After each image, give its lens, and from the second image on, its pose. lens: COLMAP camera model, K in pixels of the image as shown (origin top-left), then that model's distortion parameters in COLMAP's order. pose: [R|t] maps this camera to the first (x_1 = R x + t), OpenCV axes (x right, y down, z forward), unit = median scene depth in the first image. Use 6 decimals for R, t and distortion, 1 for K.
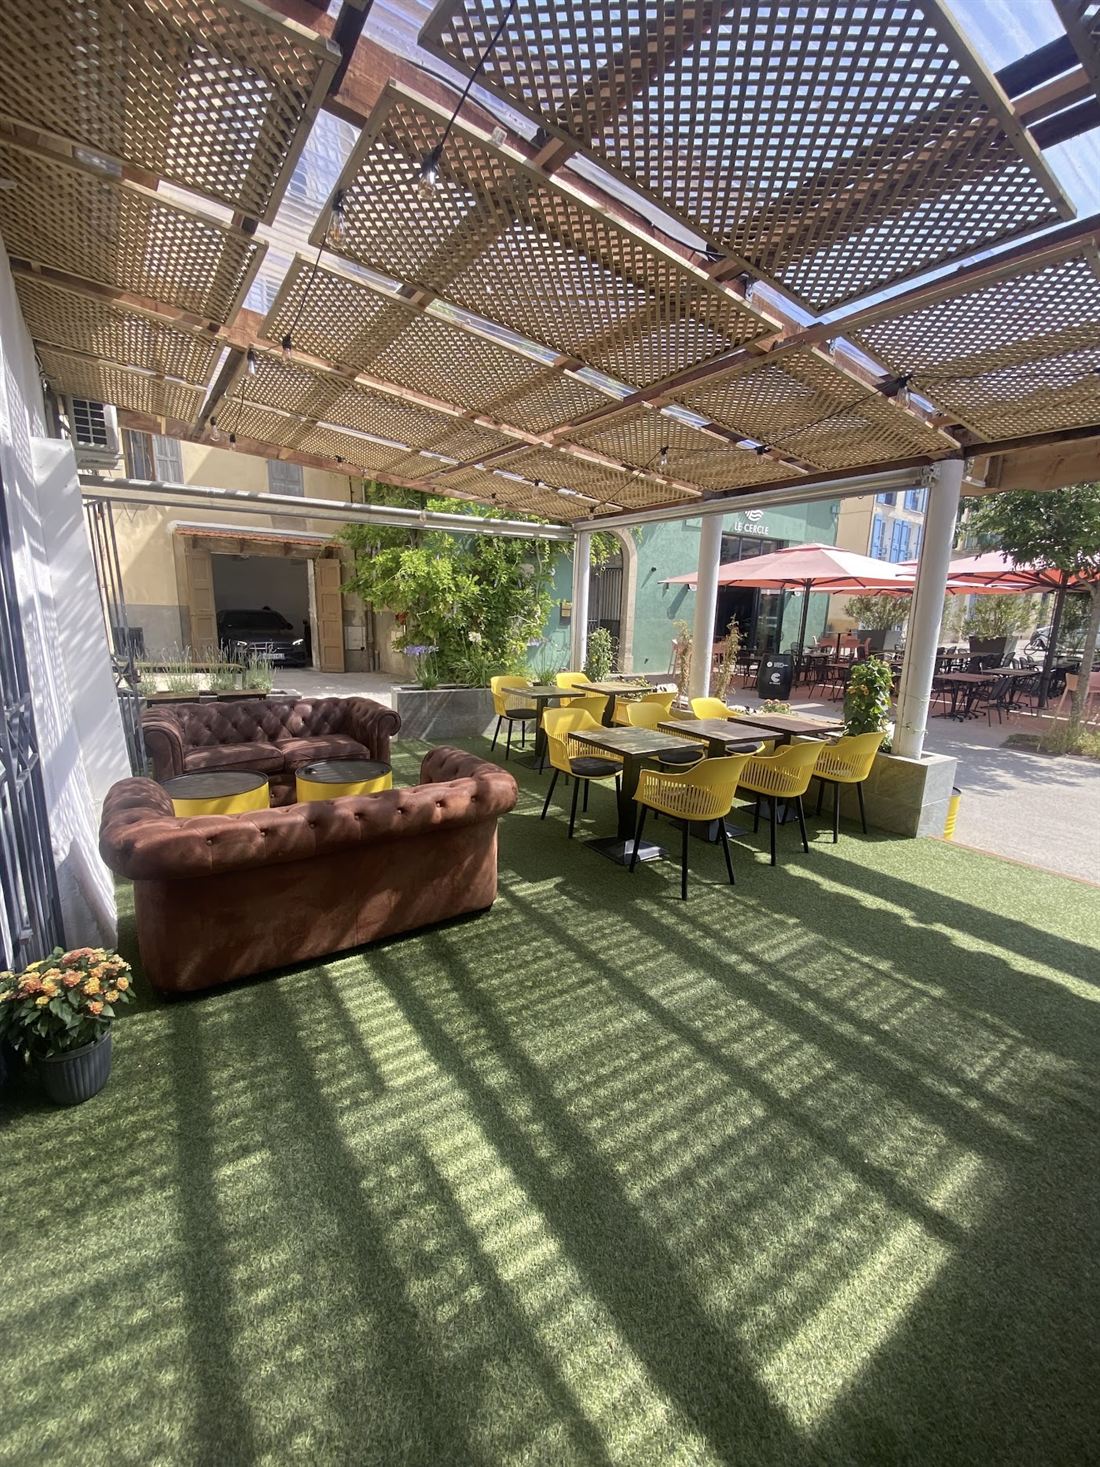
lens RADIAL K [[598.6, 0, 556.2], [0, 598.6, 736.2], [0, 0, 1]] dist [0.002020, -0.000705]
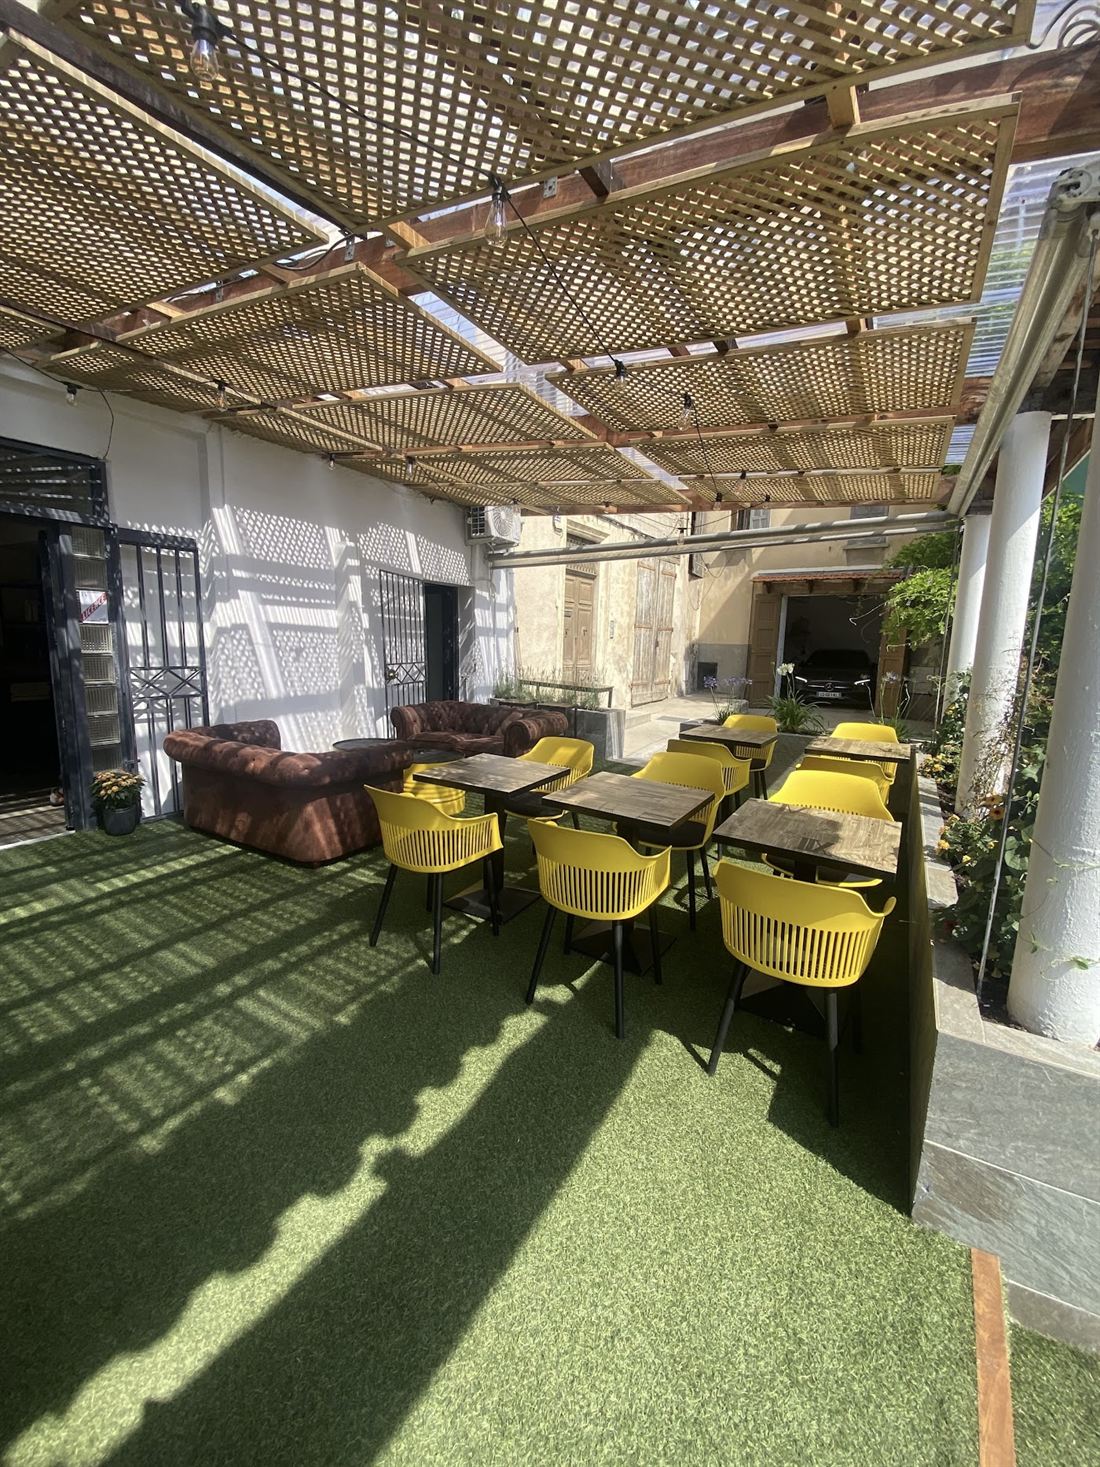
lens RADIAL K [[598.6, 0, 552.1], [0, 598.6, 736.5], [0, 0, 1]] dist [0.002020, -0.000705]
pose [[0.400394, 0.131350, -0.906880, 1.431195], [-0.195748, 0.979089, 0.055384, -0.172553], [0.895191, 0.155345, 0.417733, 1.080783]]
